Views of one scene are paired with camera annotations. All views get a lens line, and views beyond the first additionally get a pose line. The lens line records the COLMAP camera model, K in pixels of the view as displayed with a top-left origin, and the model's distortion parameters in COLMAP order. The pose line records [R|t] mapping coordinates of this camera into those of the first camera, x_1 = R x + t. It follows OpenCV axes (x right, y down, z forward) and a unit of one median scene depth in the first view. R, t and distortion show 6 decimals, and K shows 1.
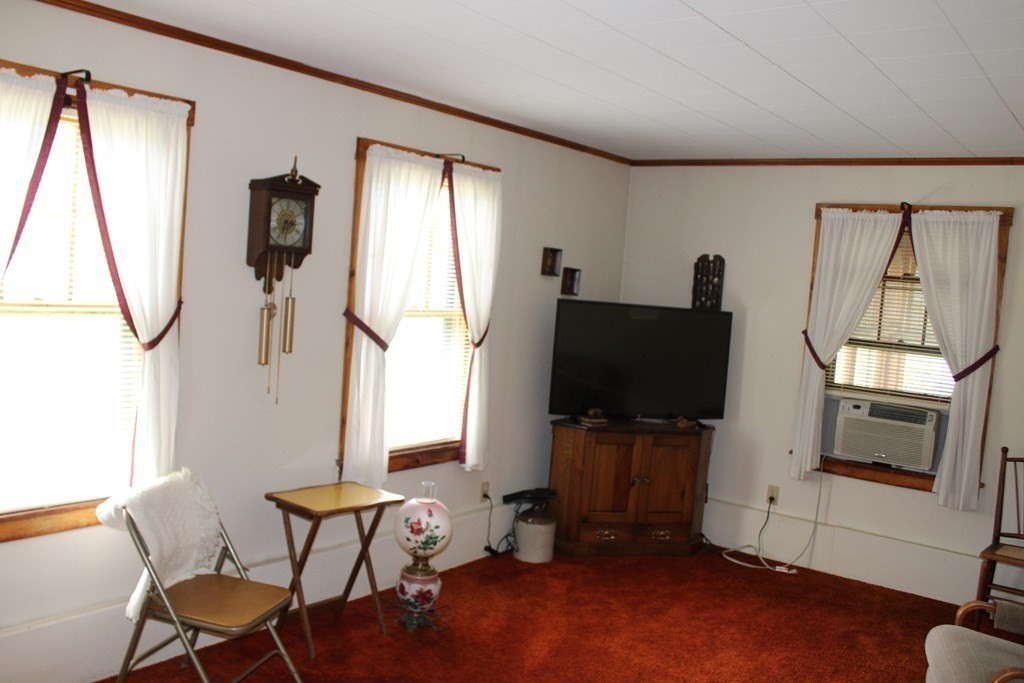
lens RADIAL K [[881.8, 0, 488.3], [0, 881.8, 344.5], [0, 0, 1]] dist [-0.163617, 0.151725]
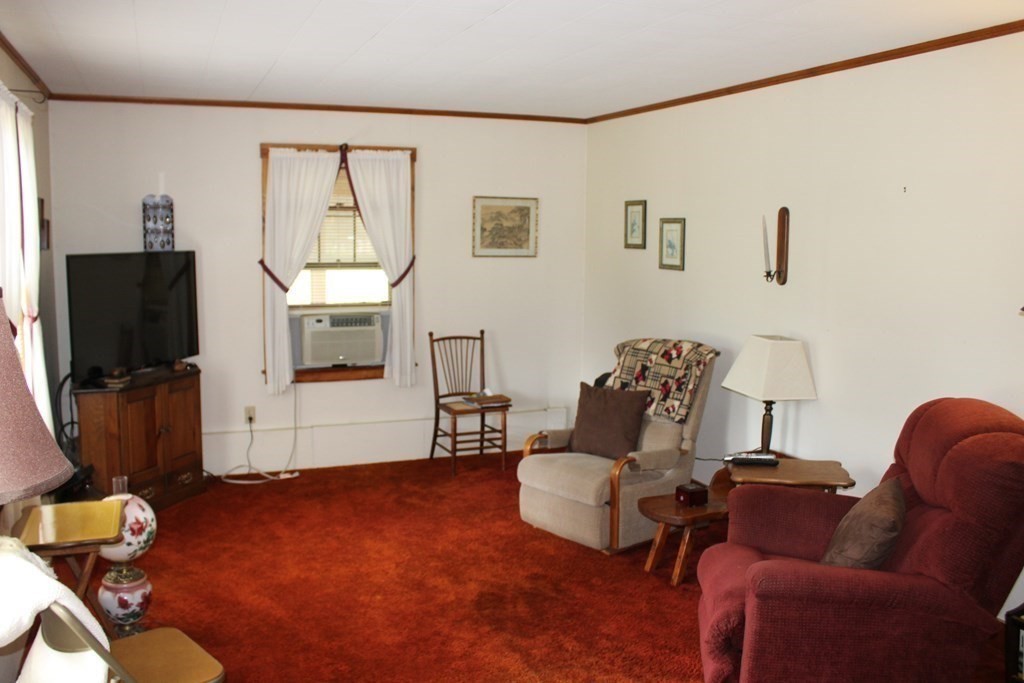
lens RADIAL K [[881.8, 0, 488.3], [0, 881.8, 344.5], [0, 0, 1]] dist [-0.163617, 0.151725]
pose [[0.520136, -0.179622, 0.834982, -0.448893], [0.098816, 0.983726, 0.150065, -0.051474], [-0.848348, 0.004456, 0.529420, 0.183606]]
